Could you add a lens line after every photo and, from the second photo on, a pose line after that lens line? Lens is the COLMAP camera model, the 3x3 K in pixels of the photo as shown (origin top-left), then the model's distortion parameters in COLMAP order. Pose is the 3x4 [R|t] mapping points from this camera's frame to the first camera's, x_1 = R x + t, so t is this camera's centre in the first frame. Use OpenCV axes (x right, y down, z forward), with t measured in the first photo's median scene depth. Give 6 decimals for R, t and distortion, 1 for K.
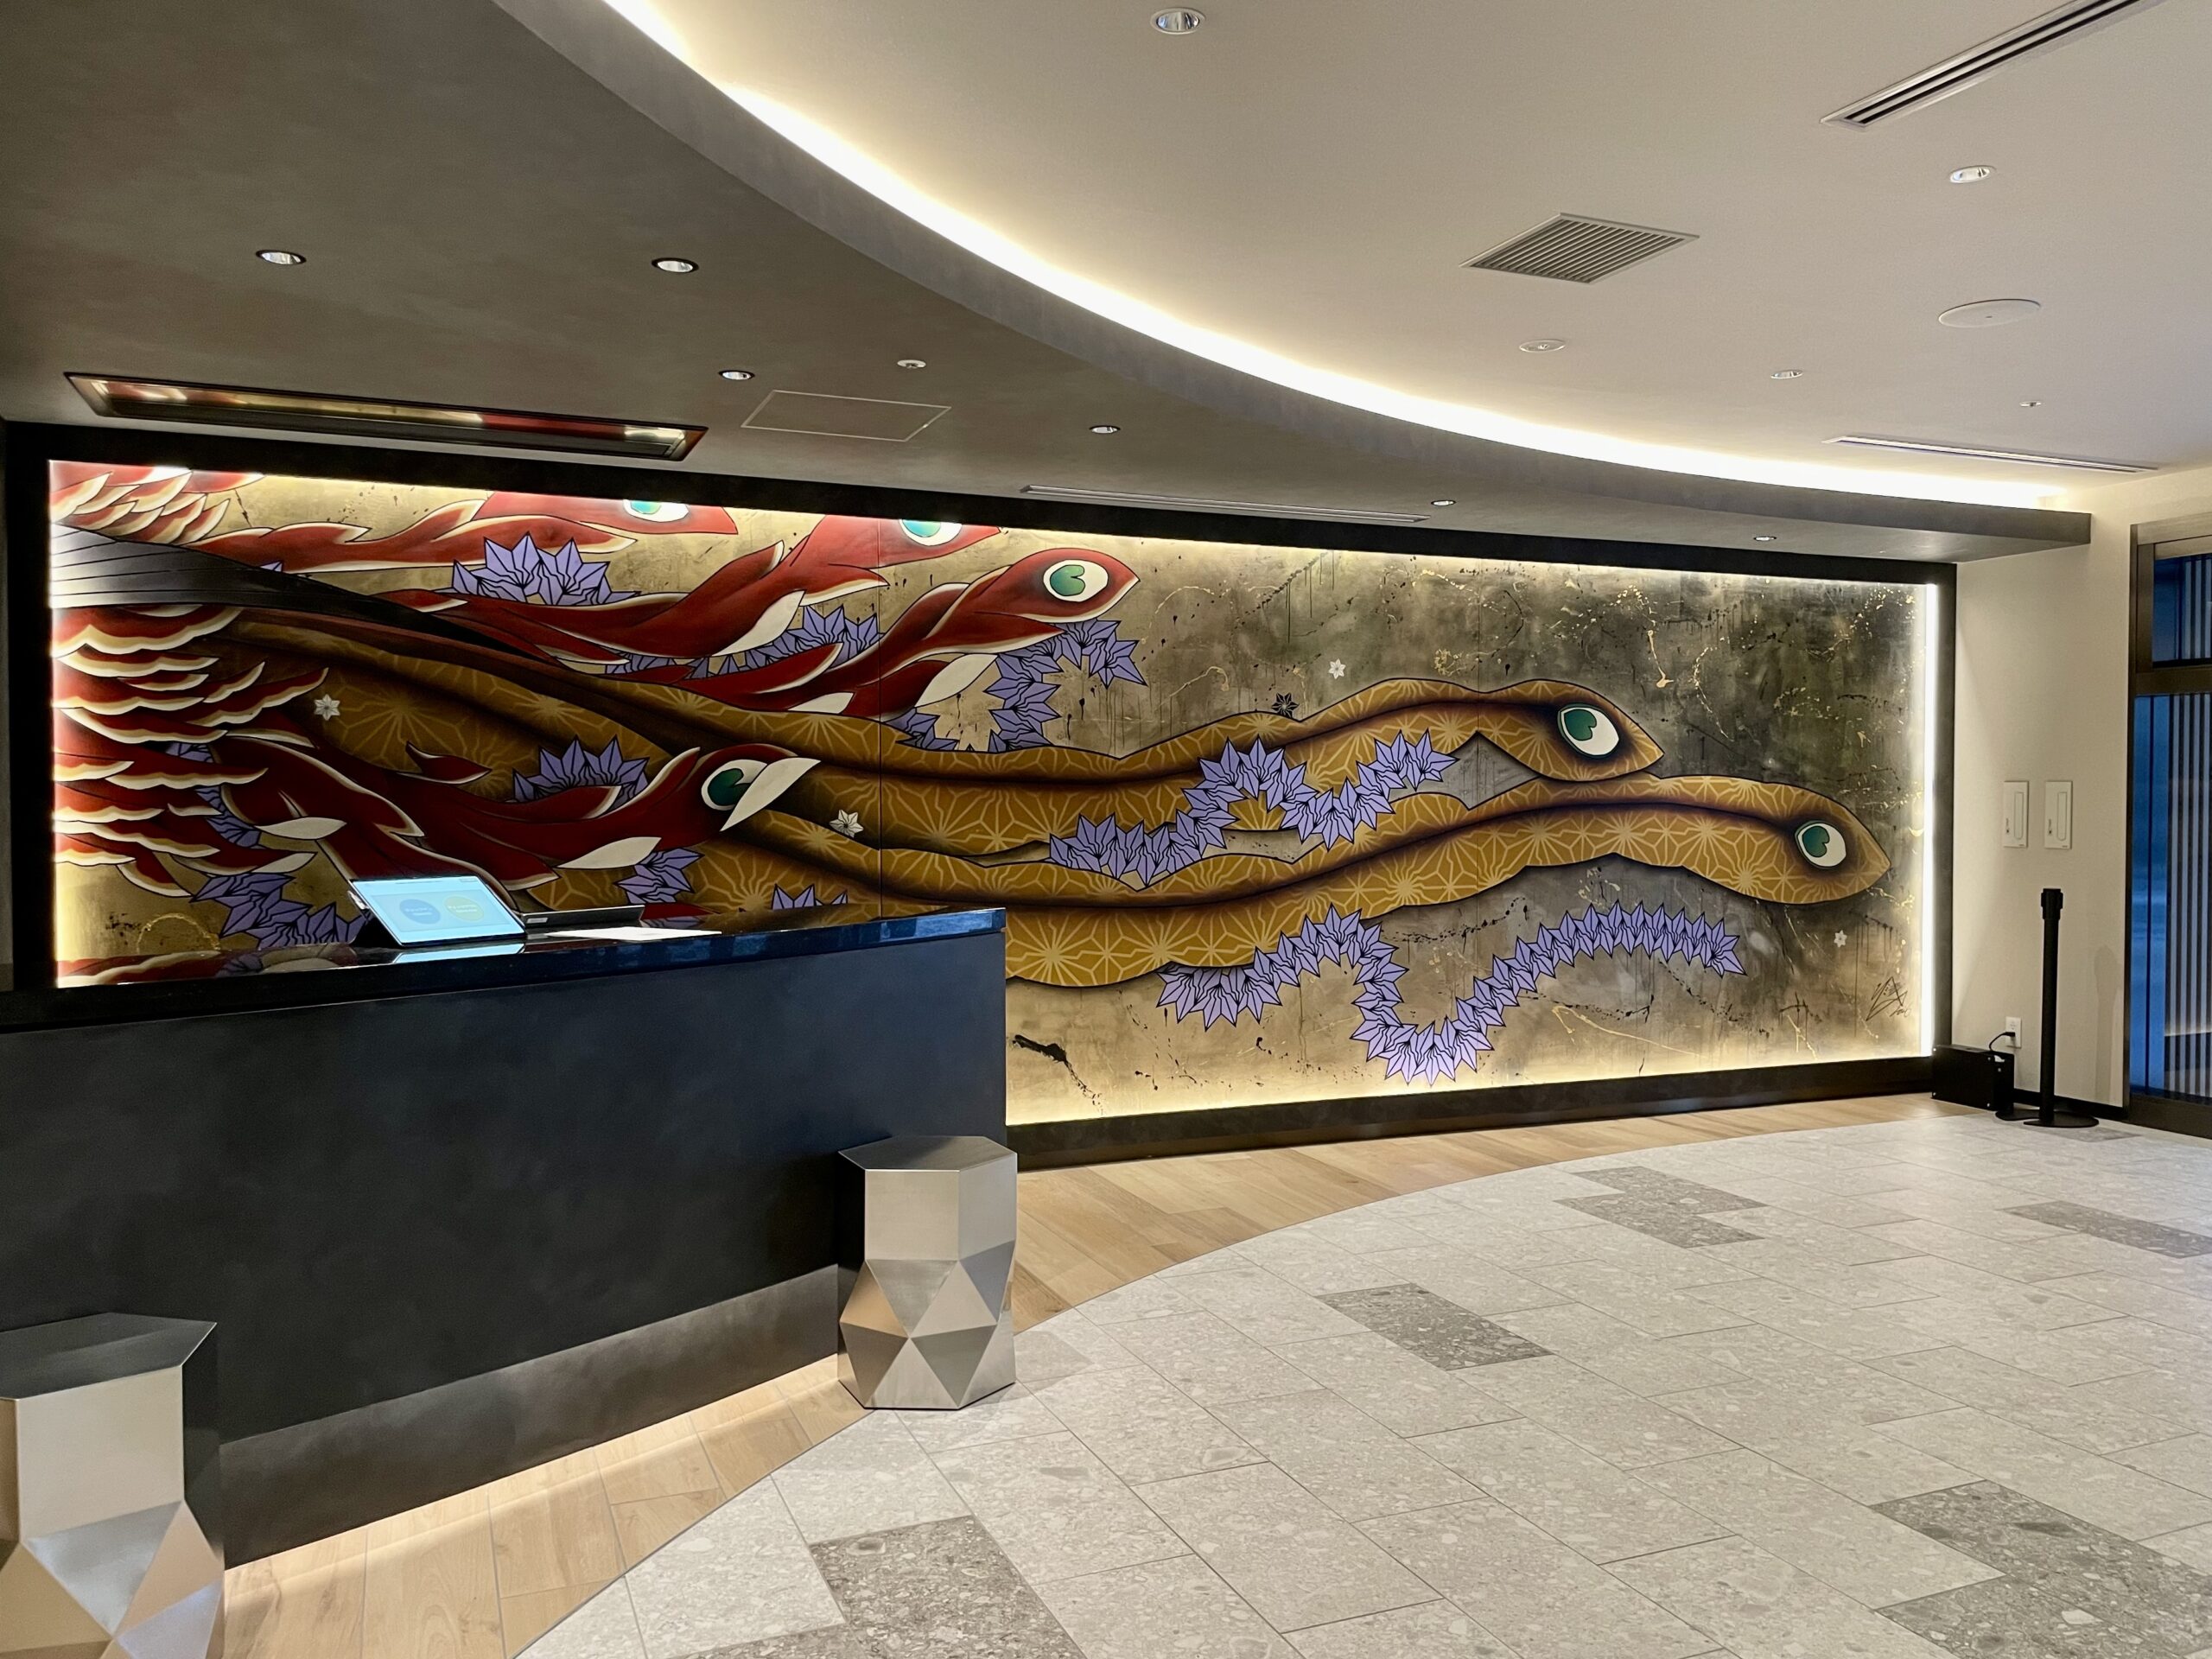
lens RADIAL K [[1670.0, 0, 1105.8], [0, 1670.0, 840.7], [0, 0, 1]] dist [0.092068, -0.001960]
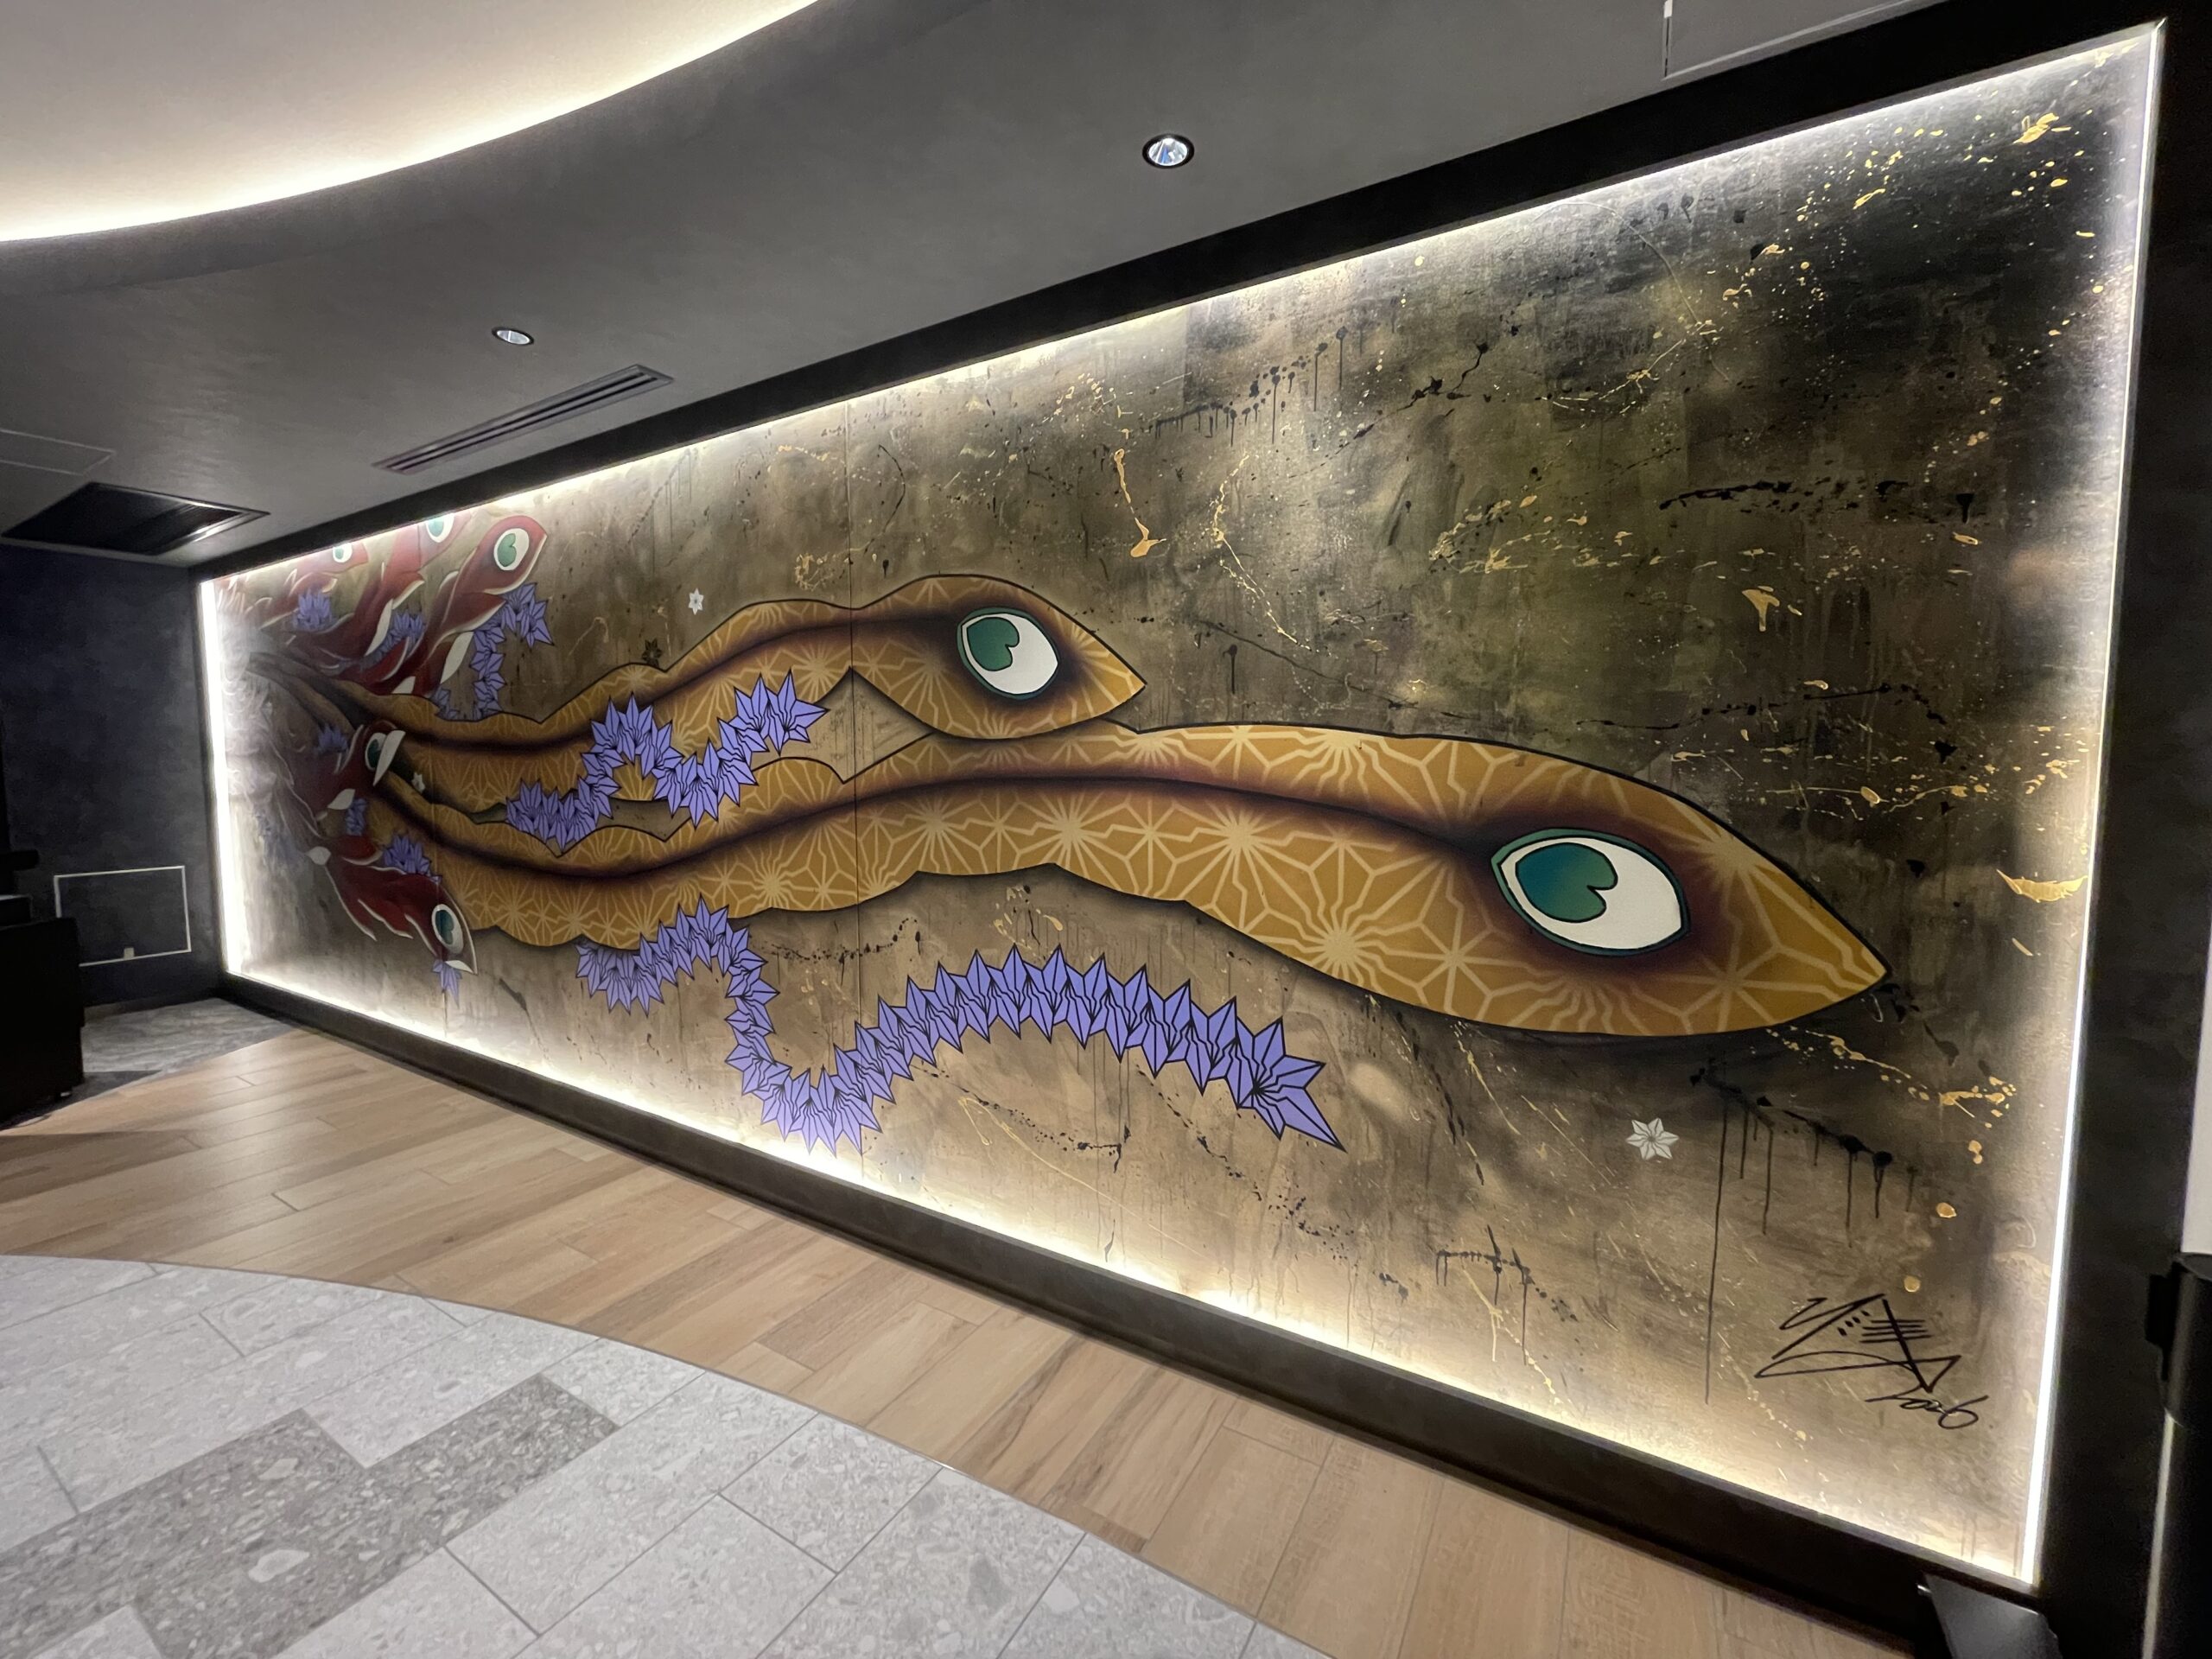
lens RADIAL K [[888.2, 0, 1103.6], [0, 888.2, 831.7], [0, 0, 1]] dist [0.008029, -0.000440]
pose [[0.590522, 0.063978, -0.804482, 0.566429], [-0.027357, 0.997867, 0.059277, -0.022593], [0.806558, -0.012996, 0.591012, 0.853637]]
